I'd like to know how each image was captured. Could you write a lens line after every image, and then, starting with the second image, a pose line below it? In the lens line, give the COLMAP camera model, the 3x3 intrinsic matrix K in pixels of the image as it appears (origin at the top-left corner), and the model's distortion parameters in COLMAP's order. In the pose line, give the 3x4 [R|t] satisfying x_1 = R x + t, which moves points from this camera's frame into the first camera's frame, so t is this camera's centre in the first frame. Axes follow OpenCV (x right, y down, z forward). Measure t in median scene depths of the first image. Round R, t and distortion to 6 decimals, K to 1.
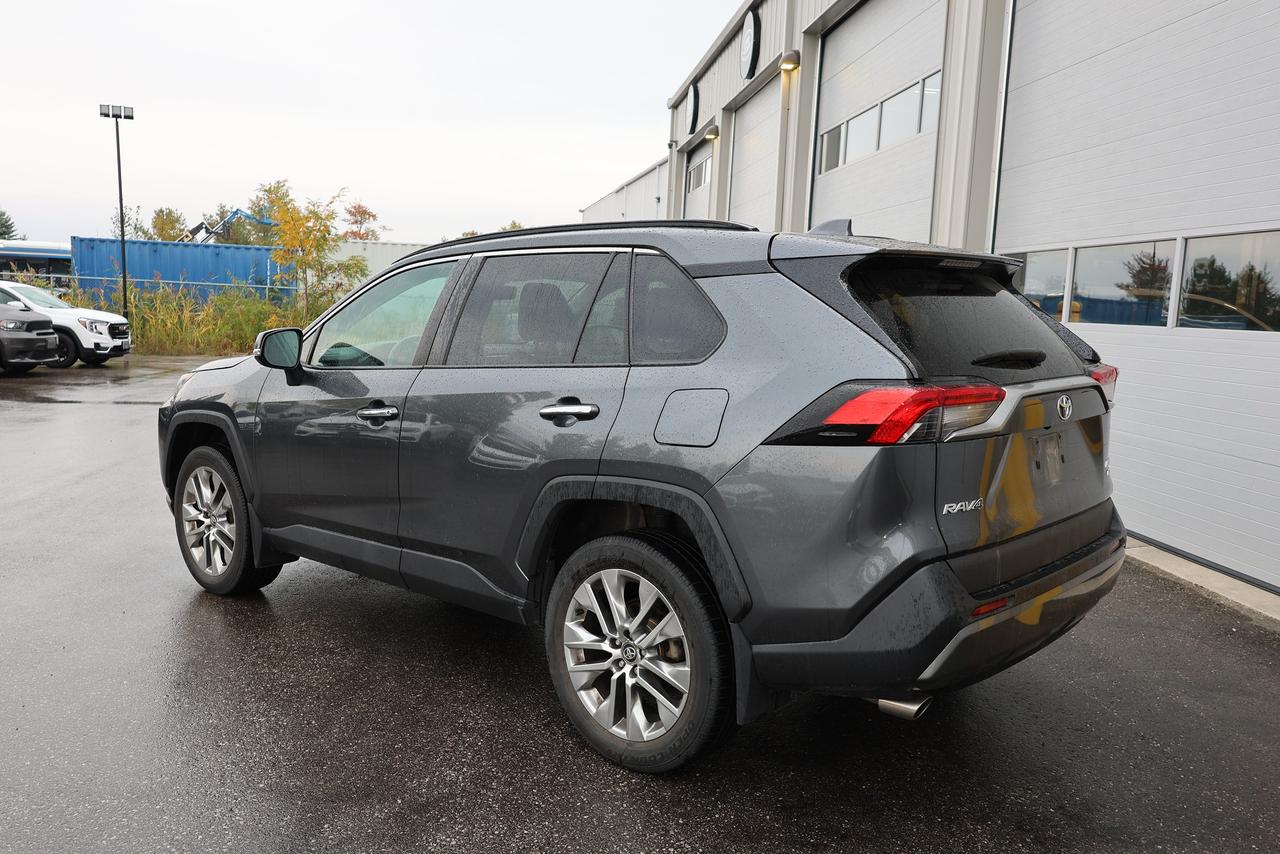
lens RADIAL K [[1057.4, 0, 640.0], [0, 1057.4, 427.0], [0, 0, 1]] dist [0.003087, 0.000028]
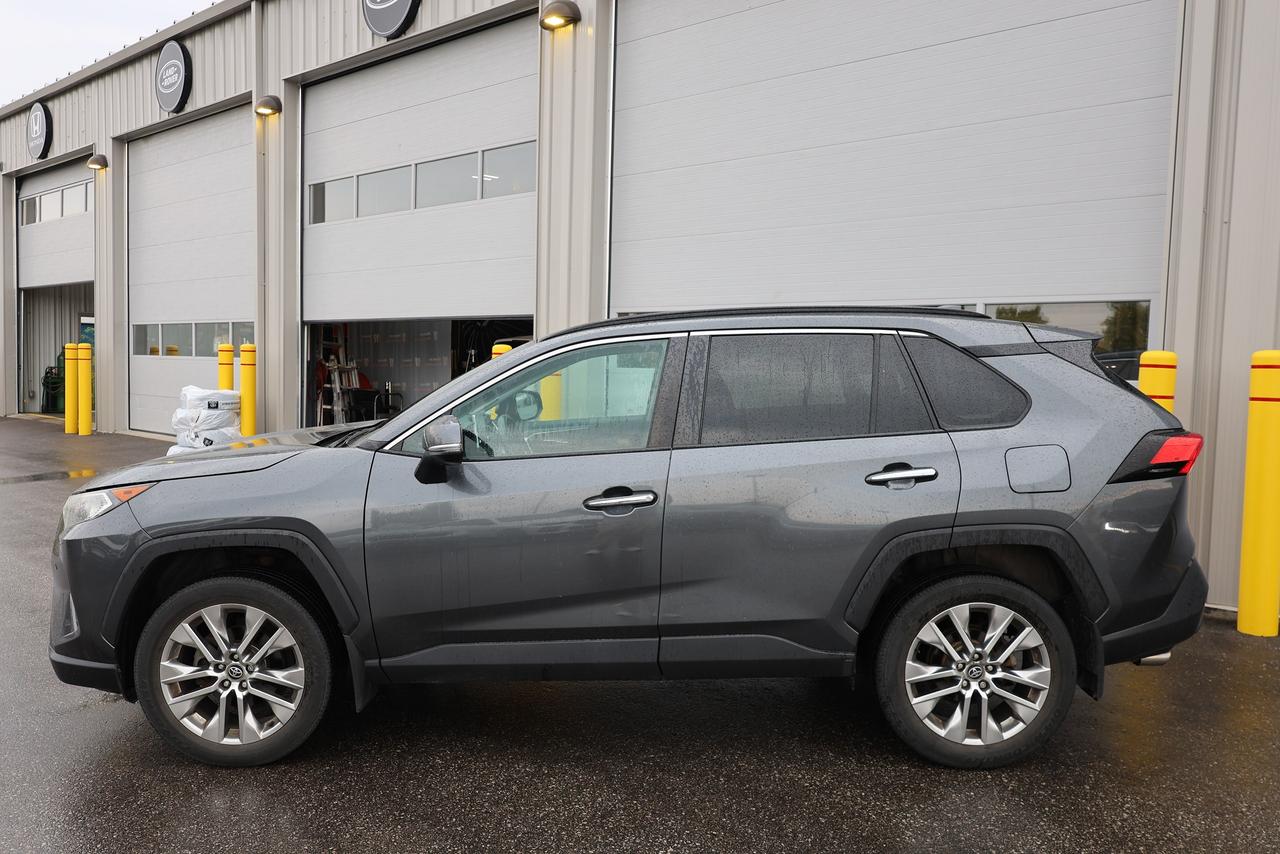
lens RADIAL K [[1002.5, 0, 640.0], [0, 1002.5, 427.0], [0, 0, 1]] dist [0.002393, 0.001678]
pose [[0.743885, -0.072857, 0.664325, -0.968126], [0.091424, 0.995789, 0.006836, -0.097958], [-0.662025, 0.055650, 0.747413, 0.370992]]
